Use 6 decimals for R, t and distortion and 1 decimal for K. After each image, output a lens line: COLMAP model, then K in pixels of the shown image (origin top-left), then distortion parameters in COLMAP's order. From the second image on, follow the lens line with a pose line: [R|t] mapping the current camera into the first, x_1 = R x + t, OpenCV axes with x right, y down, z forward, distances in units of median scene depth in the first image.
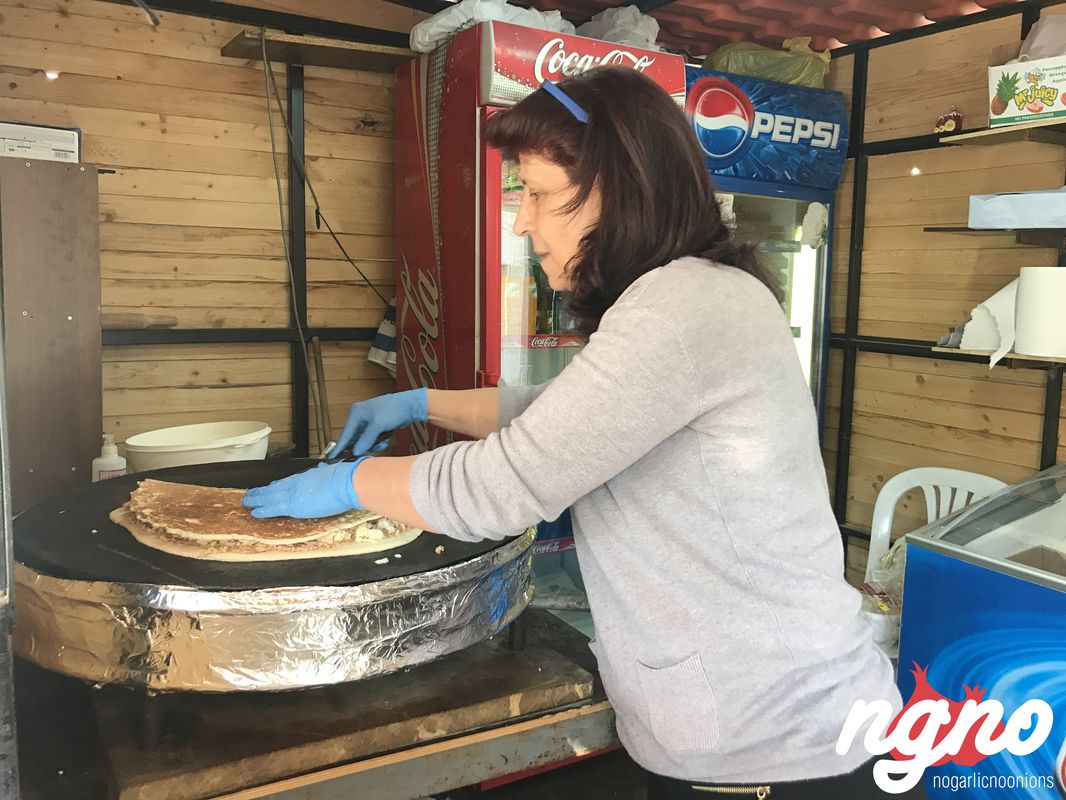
lens RADIAL K [[903.8, 0, 545.6], [0, 903.8, 377.2], [0, 0, 1]] dist [0.013614, 0.001490]
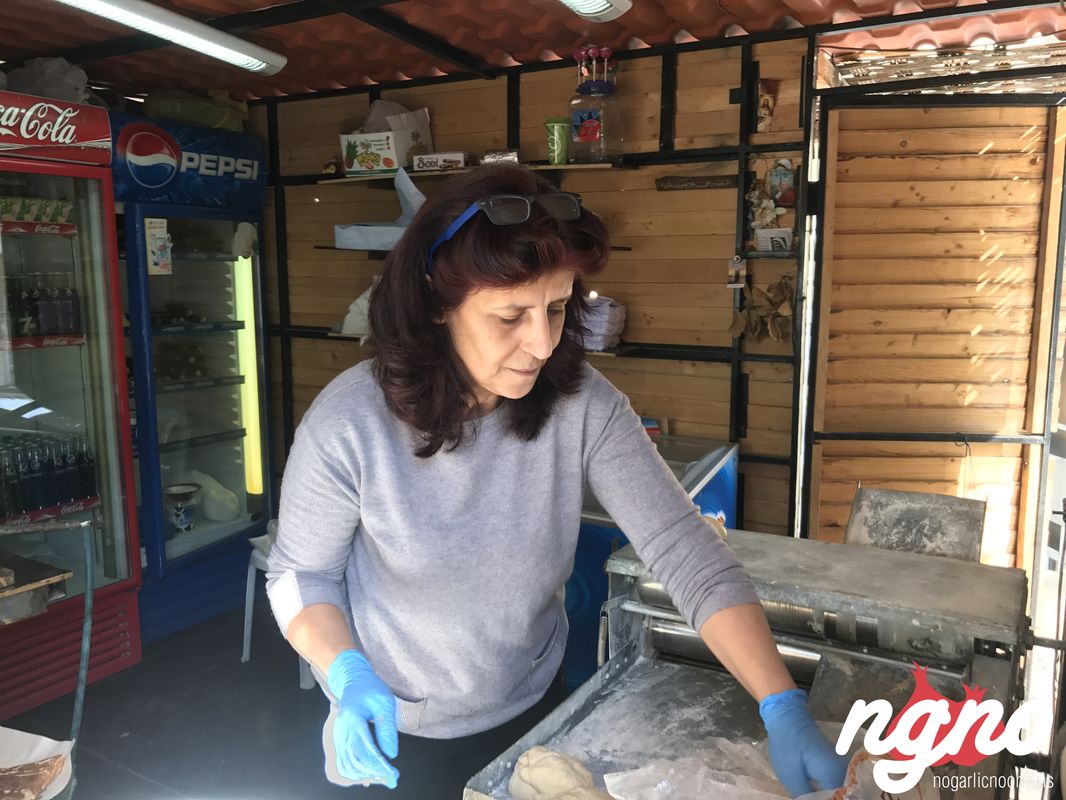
lens RADIAL K [[903.8, 0, 545.6], [0, 903.8, 377.2], [0, 0, 1]] dist [0.013614, 0.001490]
pose [[0.883377, -0.082004, 0.461432, 0.071421], [0.072572, 0.996632, 0.038185, 0.005323], [-0.463009, -0.000245, 0.886353, -0.332559]]
